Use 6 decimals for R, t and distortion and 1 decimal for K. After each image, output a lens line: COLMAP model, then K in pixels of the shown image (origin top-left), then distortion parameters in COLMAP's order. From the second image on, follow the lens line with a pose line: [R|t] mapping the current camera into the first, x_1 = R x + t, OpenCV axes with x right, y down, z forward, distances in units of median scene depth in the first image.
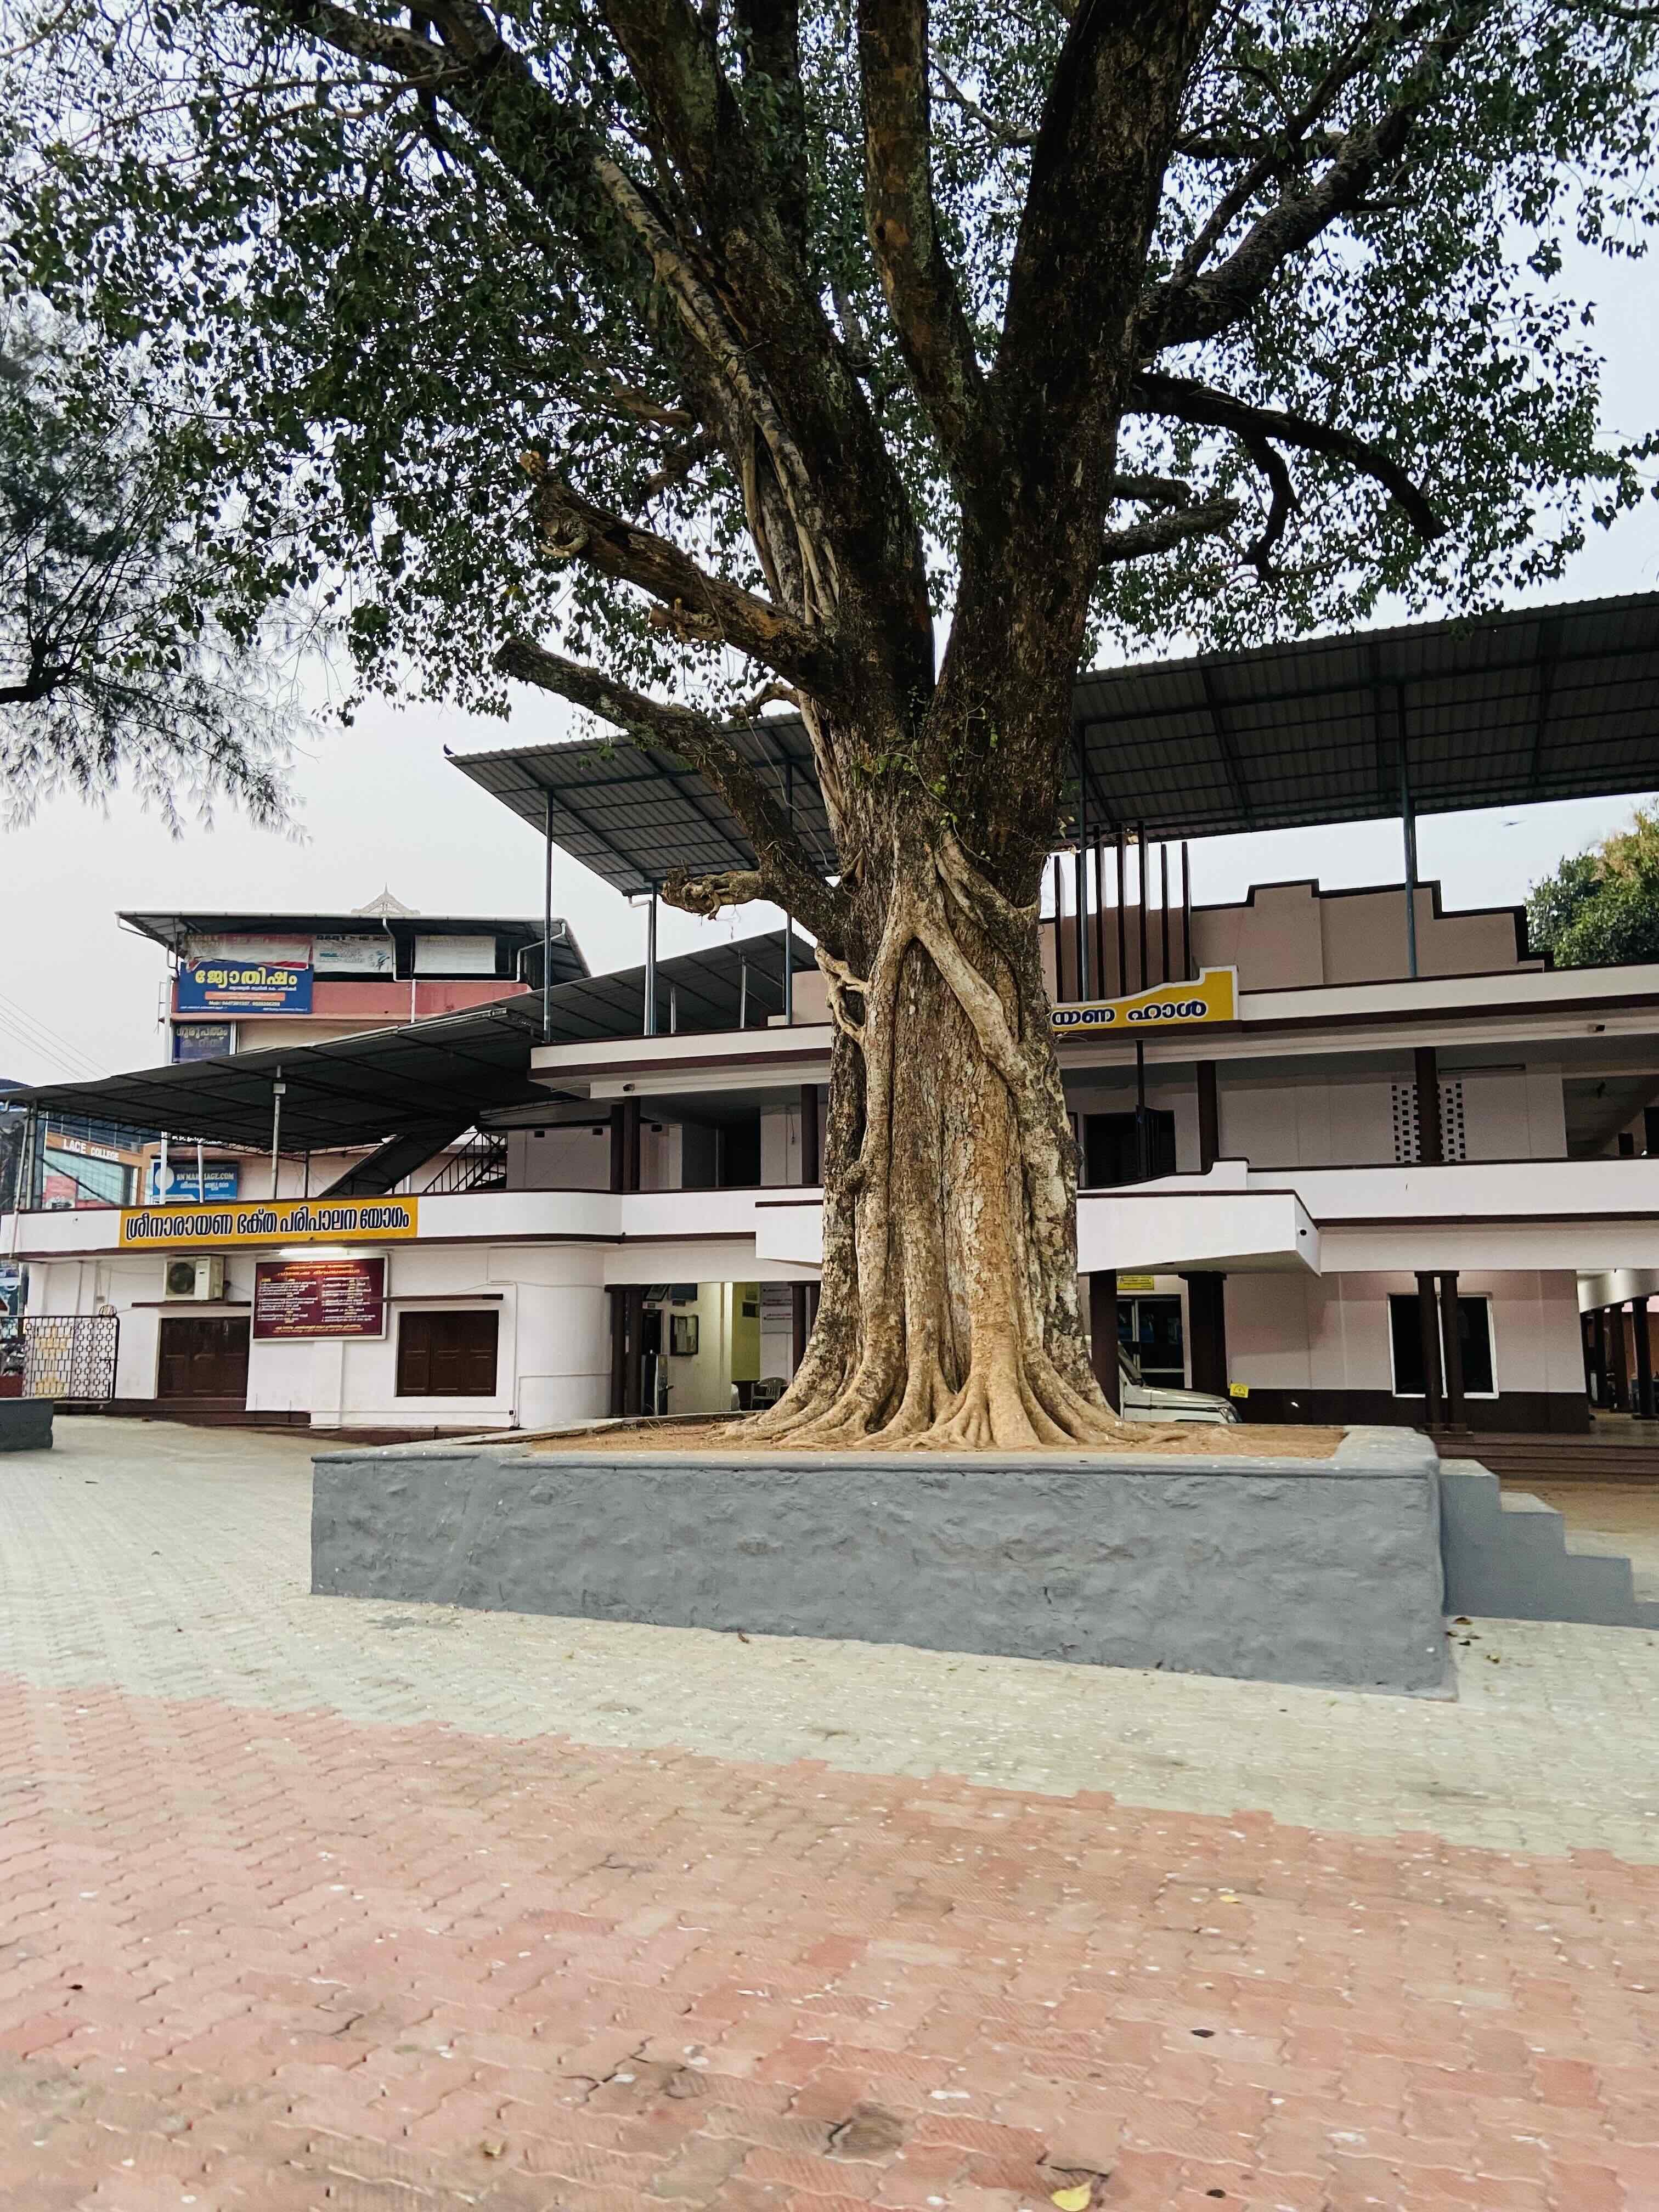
lens RADIAL K [[1665.2, 0, 828.7], [0, 1665.2, 1111.6], [0, 0, 1]] dist [0.138510, -0.179903]
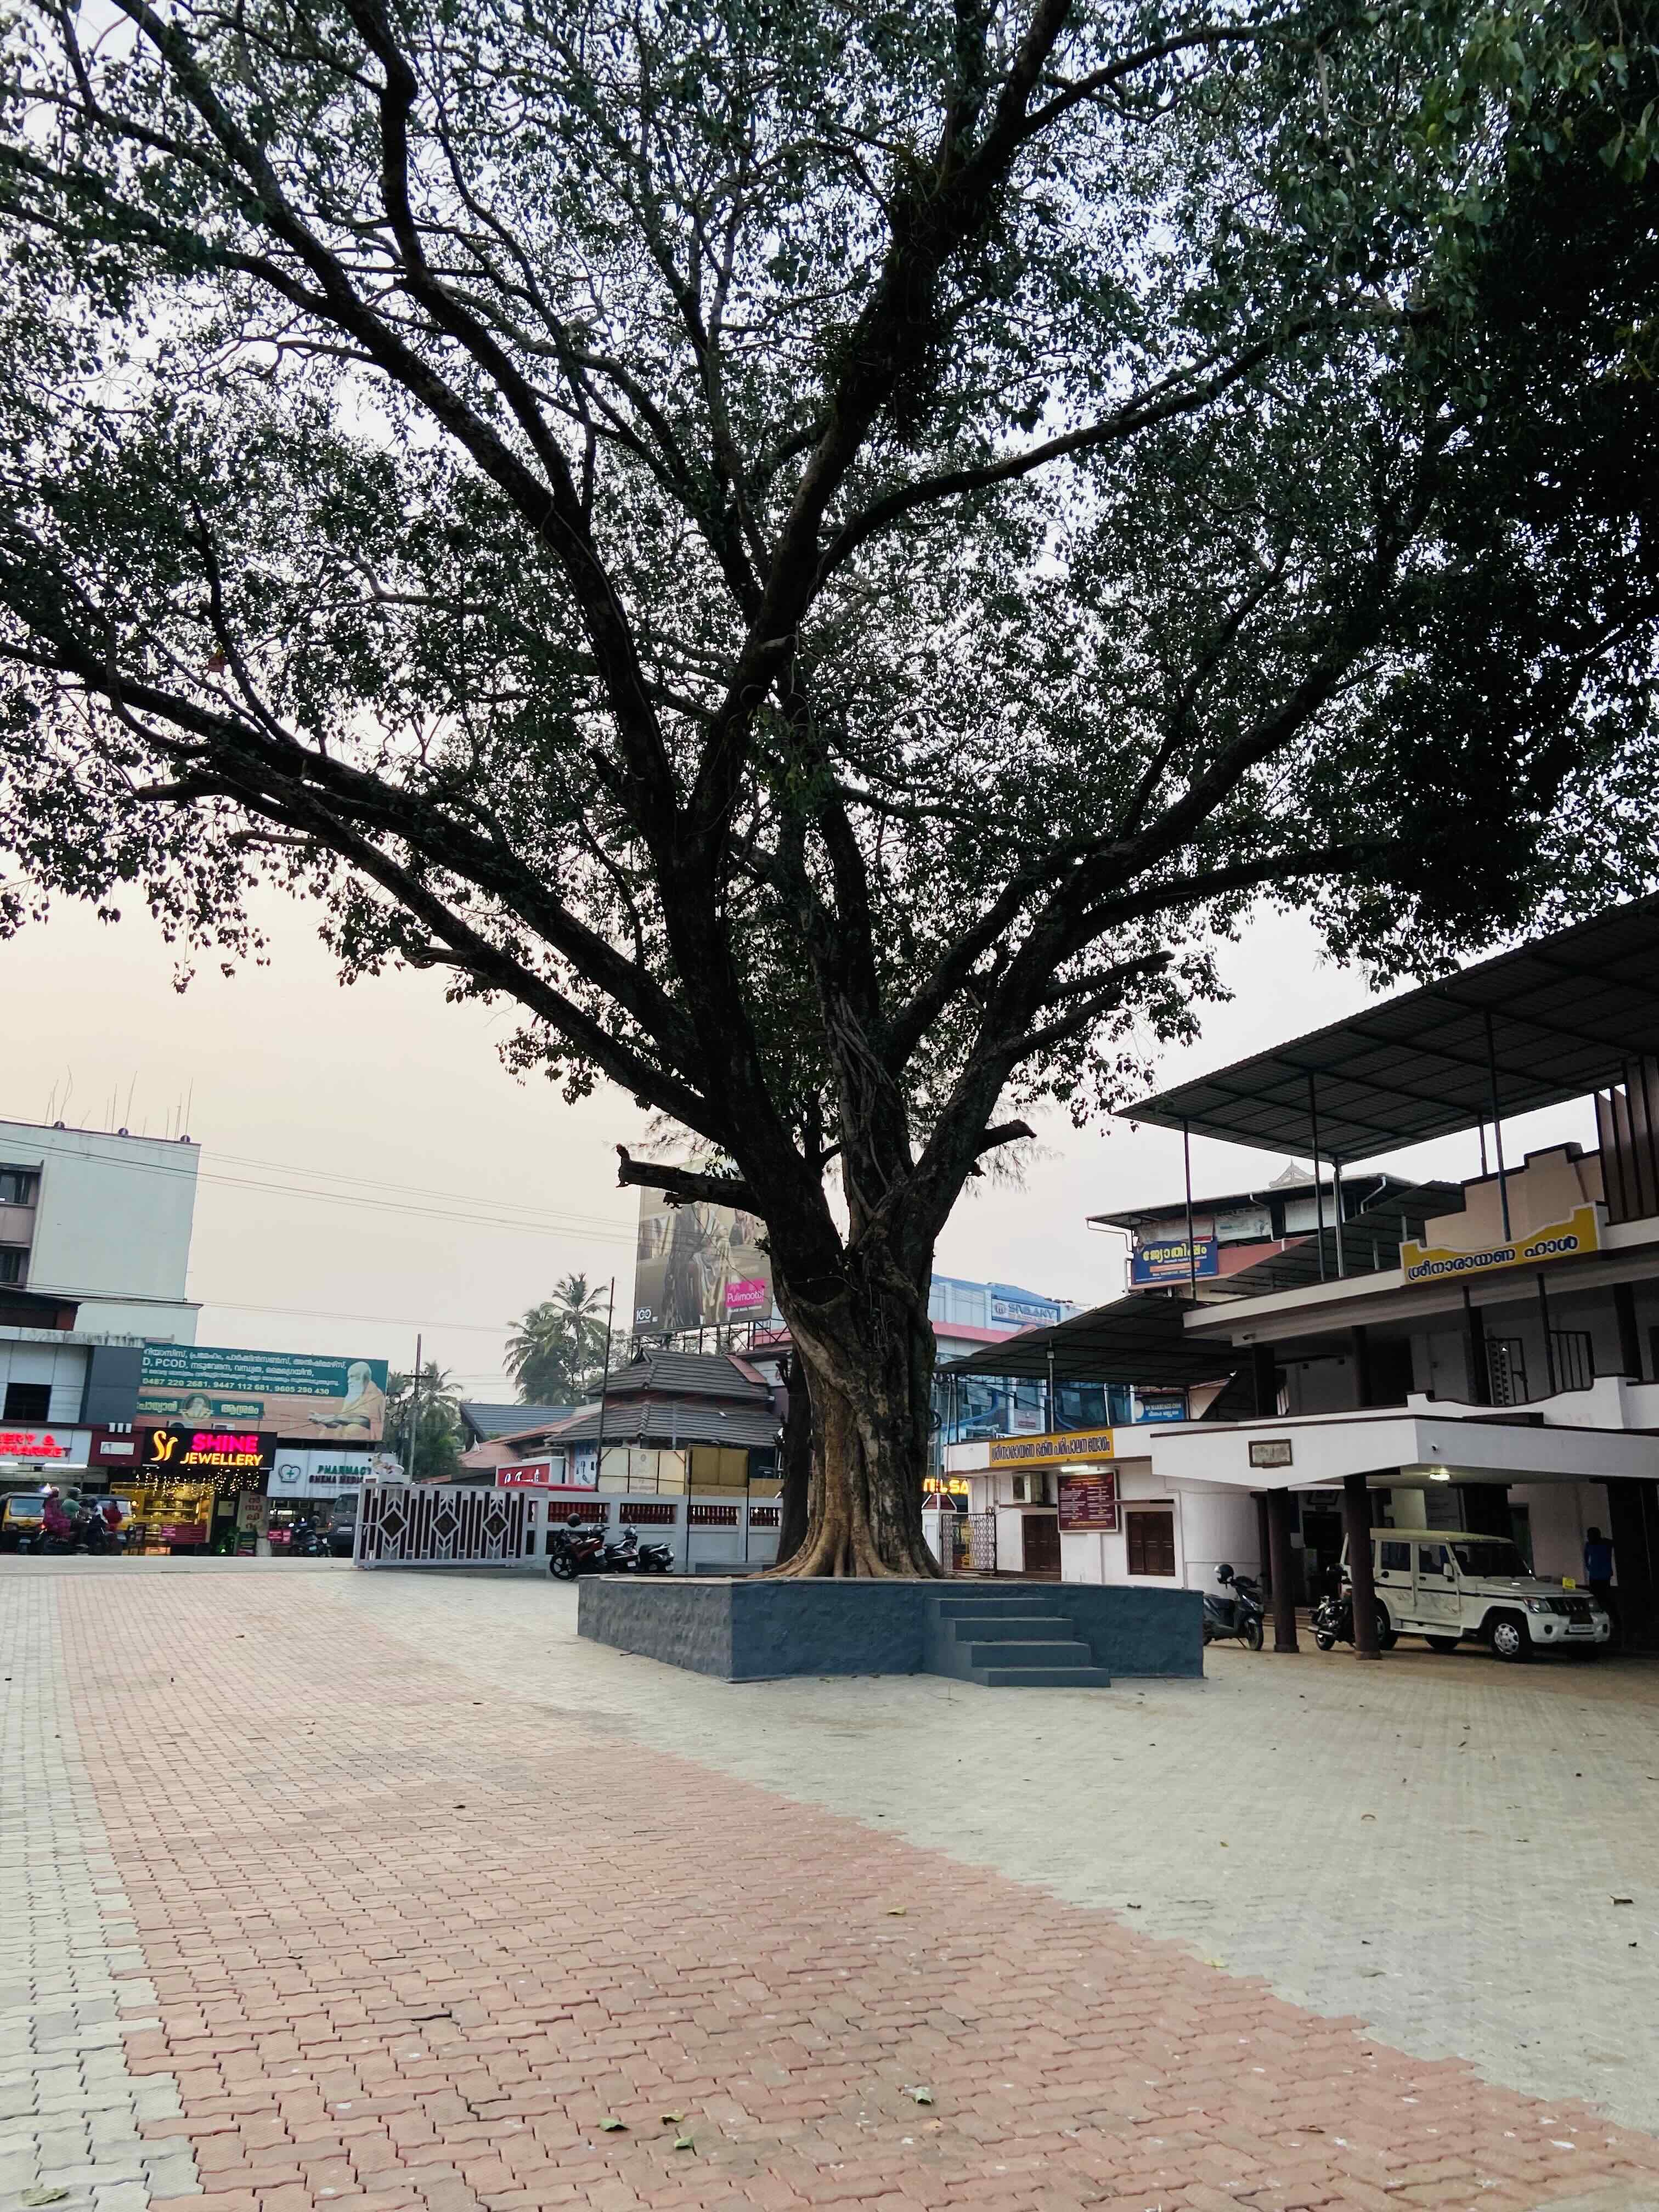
lens RADIAL K [[1662.4, 0, 823.9], [0, 1662.4, 1134.2], [0, 0, 1]] dist [0.141111, -0.180832]
pose [[0.675820, -0.167580, -0.717763, 1.275406], [0.094022, 0.985456, -0.141552, -0.032680], [0.731045, 0.028178, 0.681747, -0.289309]]
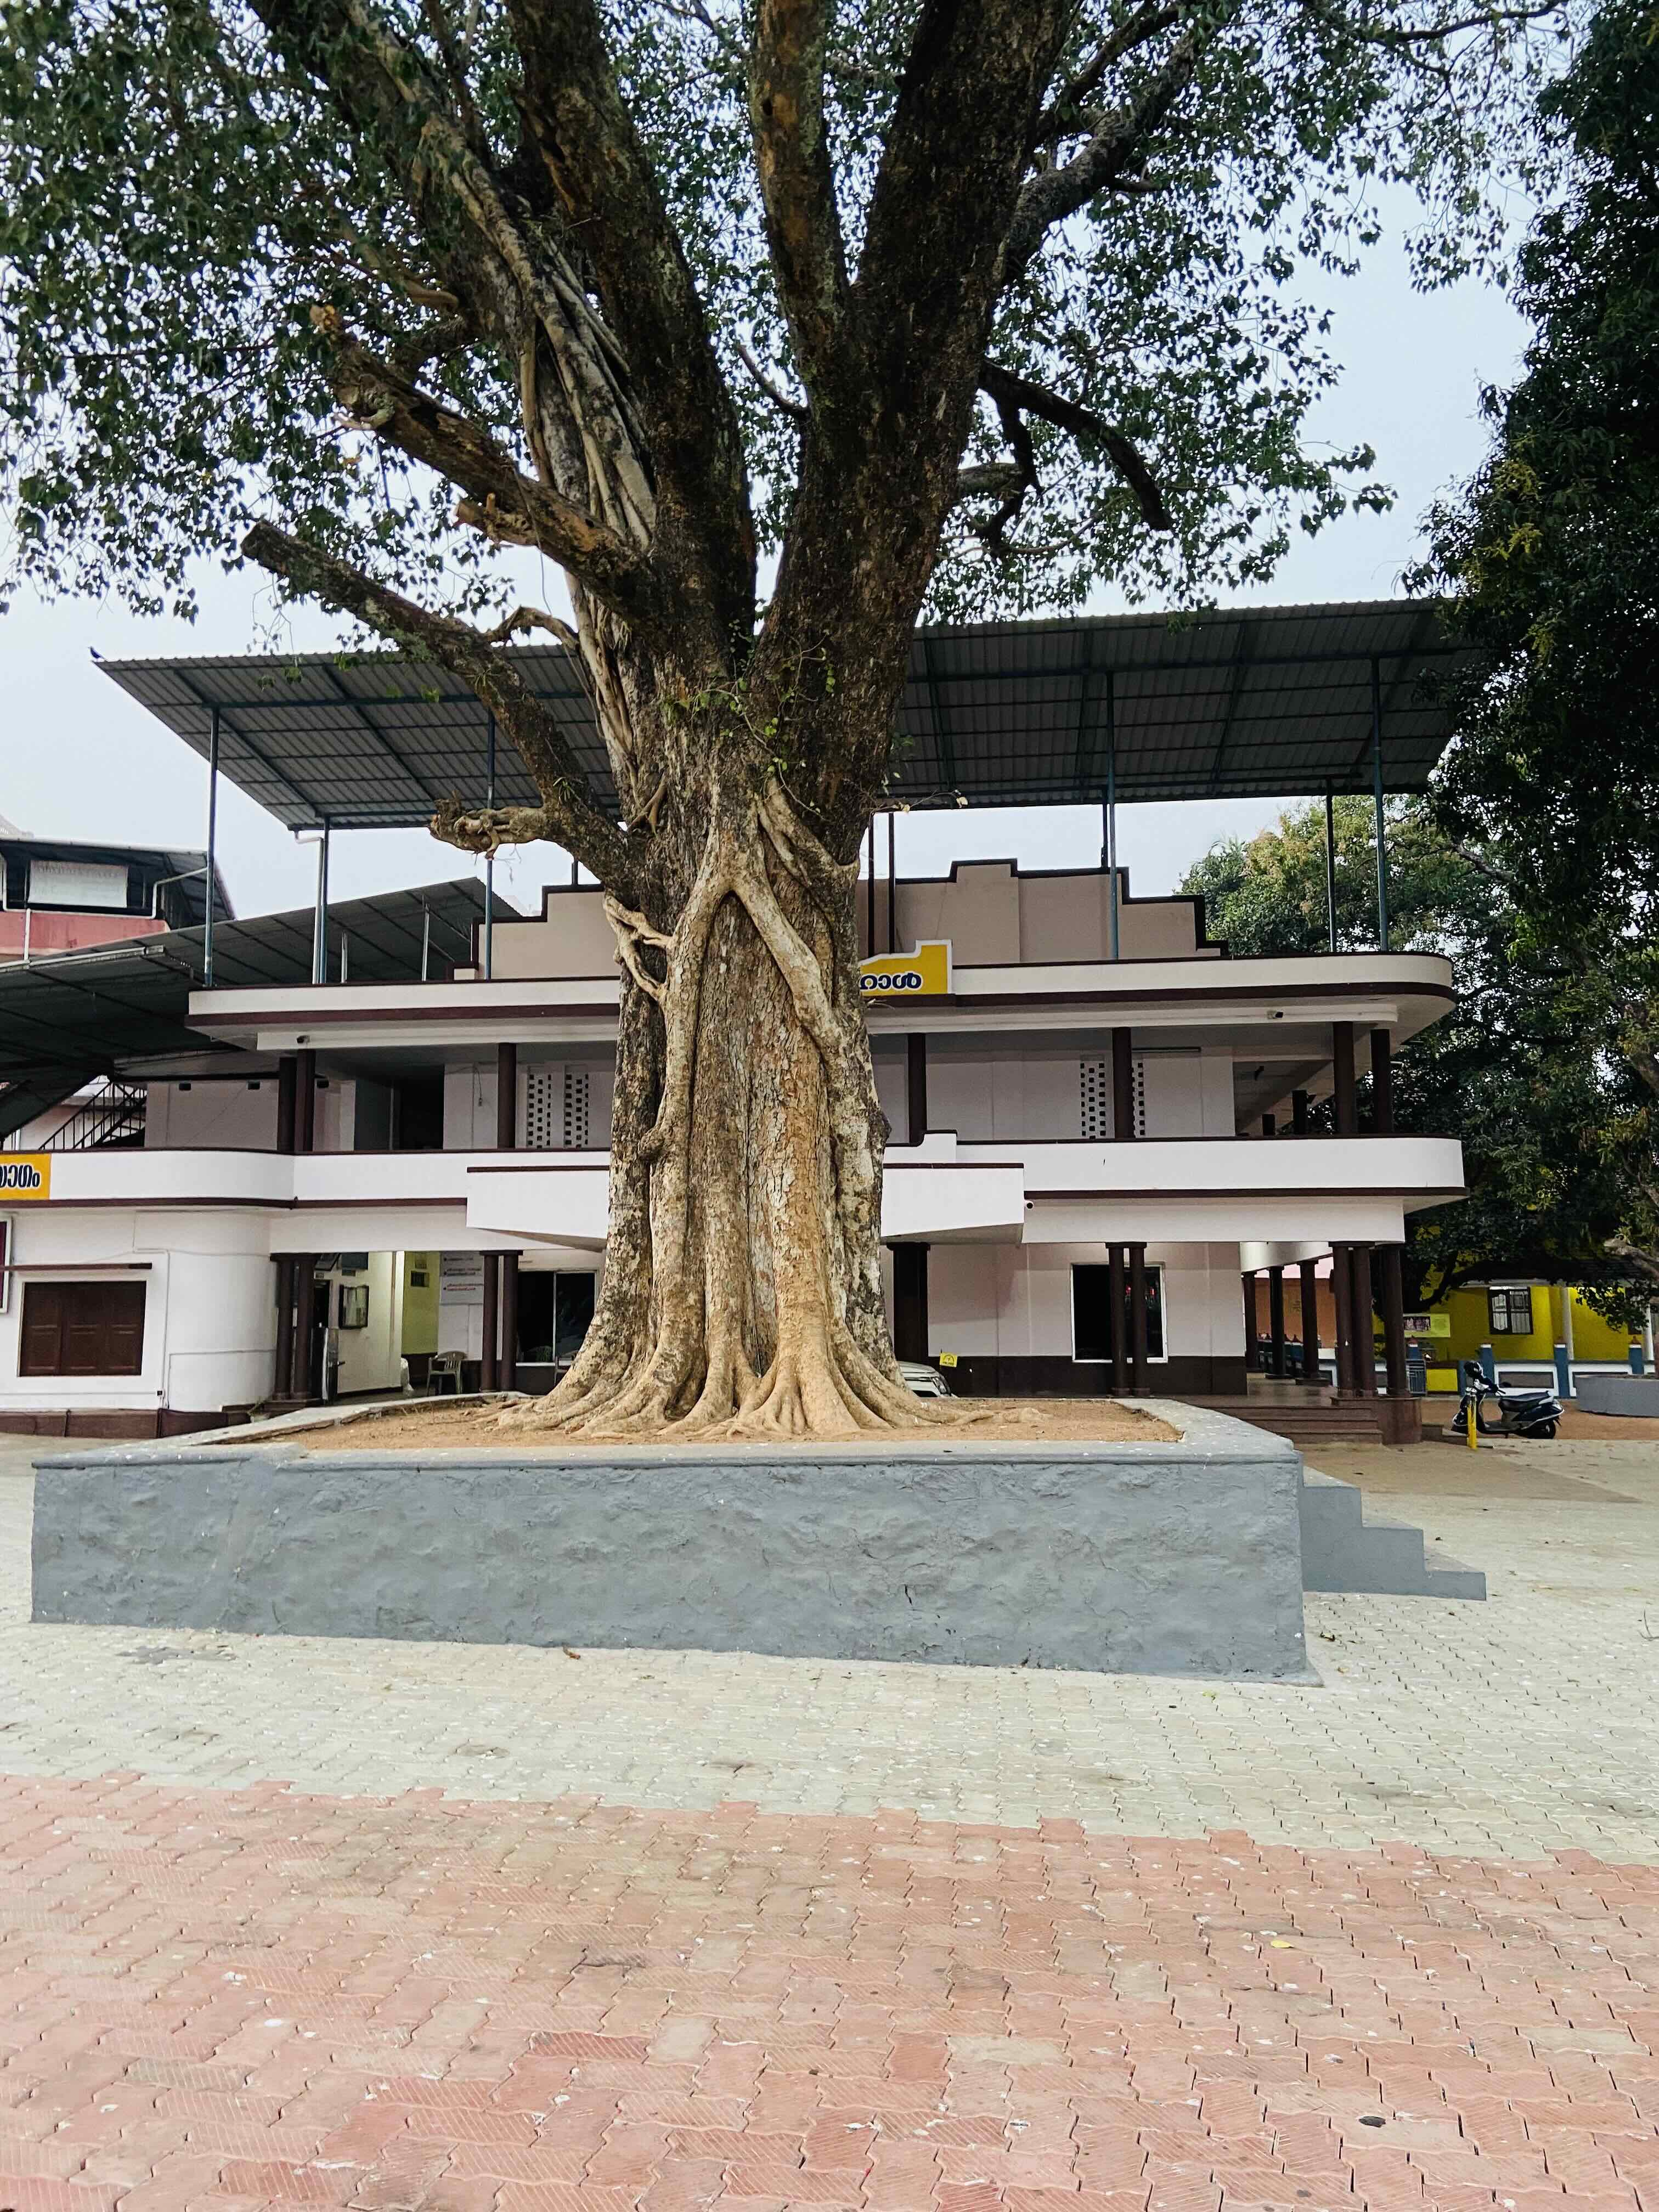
lens RADIAL K [[1665.2, 0, 828.7], [0, 1665.2, 1111.6], [0, 0, 1]] dist [0.138510, -0.179903]
pose [[0.975393, 0.024083, 0.219156, -0.081711], [-0.028717, 0.999426, 0.017986, 0.000720], [-0.218597, -0.023837, 0.975524, 0.061373]]
